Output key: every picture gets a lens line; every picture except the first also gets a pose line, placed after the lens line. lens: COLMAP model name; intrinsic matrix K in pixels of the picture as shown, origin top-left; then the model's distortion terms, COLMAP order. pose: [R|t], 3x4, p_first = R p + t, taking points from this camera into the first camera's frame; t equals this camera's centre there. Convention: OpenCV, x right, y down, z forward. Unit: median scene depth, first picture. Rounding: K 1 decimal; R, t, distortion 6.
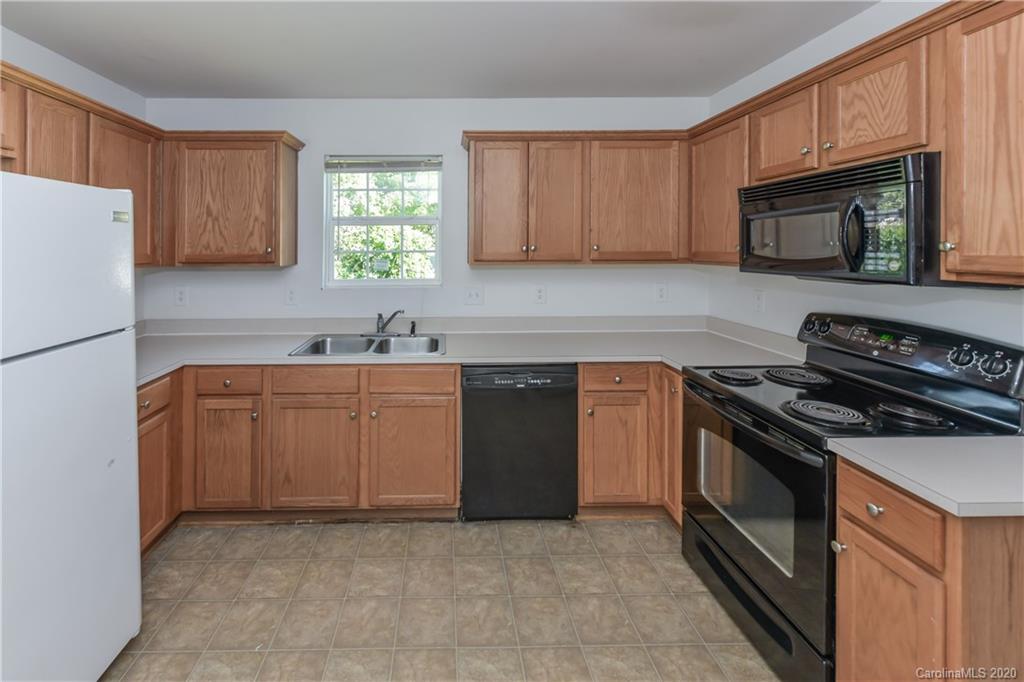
lens RADIAL K [[415.8, 0, 462.3], [0, 415.8, 249.7], [0, 0, 1]] dist [0.005031, -0.001877]
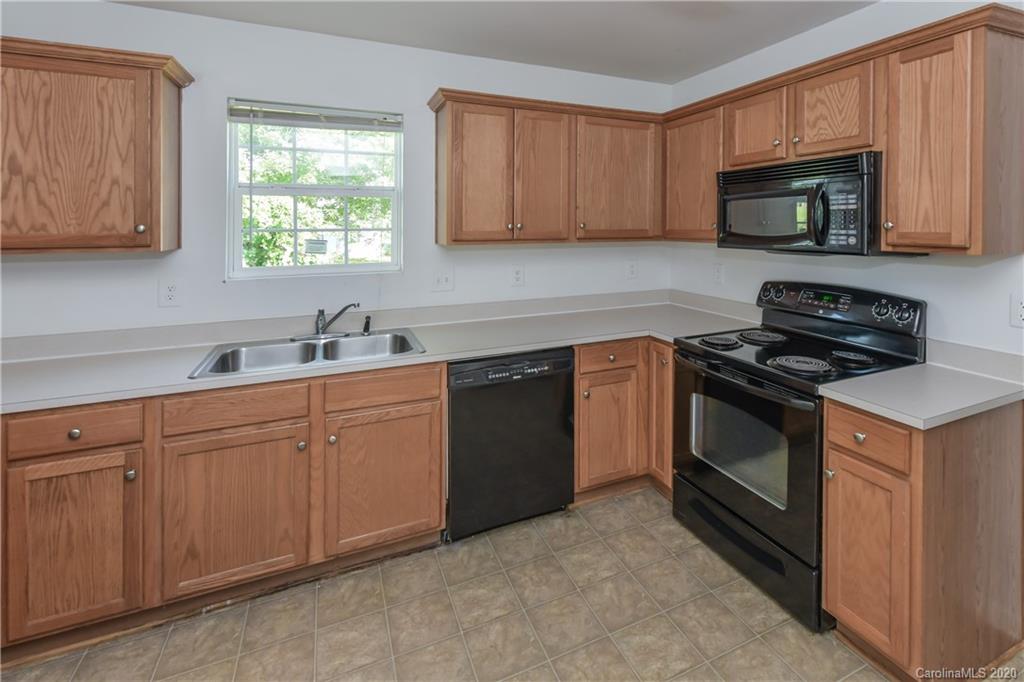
lens RADIAL K [[456.5, 0, 542.2], [0, 456.5, 231.6], [0, 0, 1]] dist [0.008025, -0.002291]
pose [[0.917292, -0.003717, 0.398197, -0.198645], [0.000228, 0.999961, 0.008810, -0.000255], [-0.398215, -0.007990, 0.917257, 0.061068]]
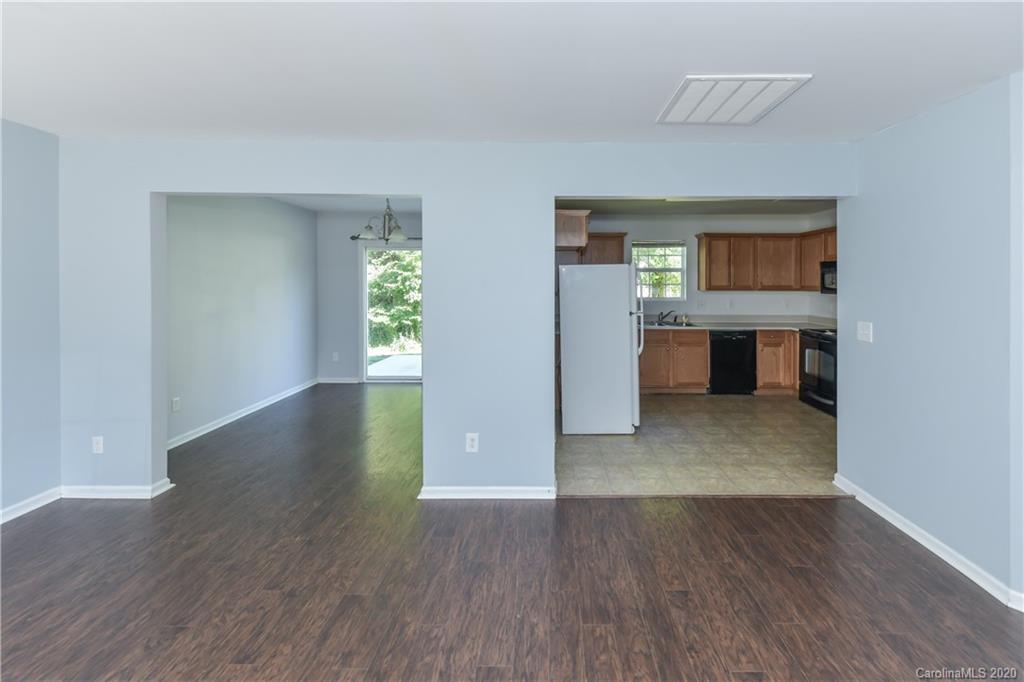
lens RADIAL K [[456.5, 0, 539.3], [0, 456.5, 281.1], [0, 0, 1]] dist [0.008025, -0.002291]
pose [[0.999738, 0.011171, 0.019999, -1.011142], [-0.010925, 0.999863, -0.012400, 0.027320], [-0.020135, 0.012178, 0.999723, -1.603060]]
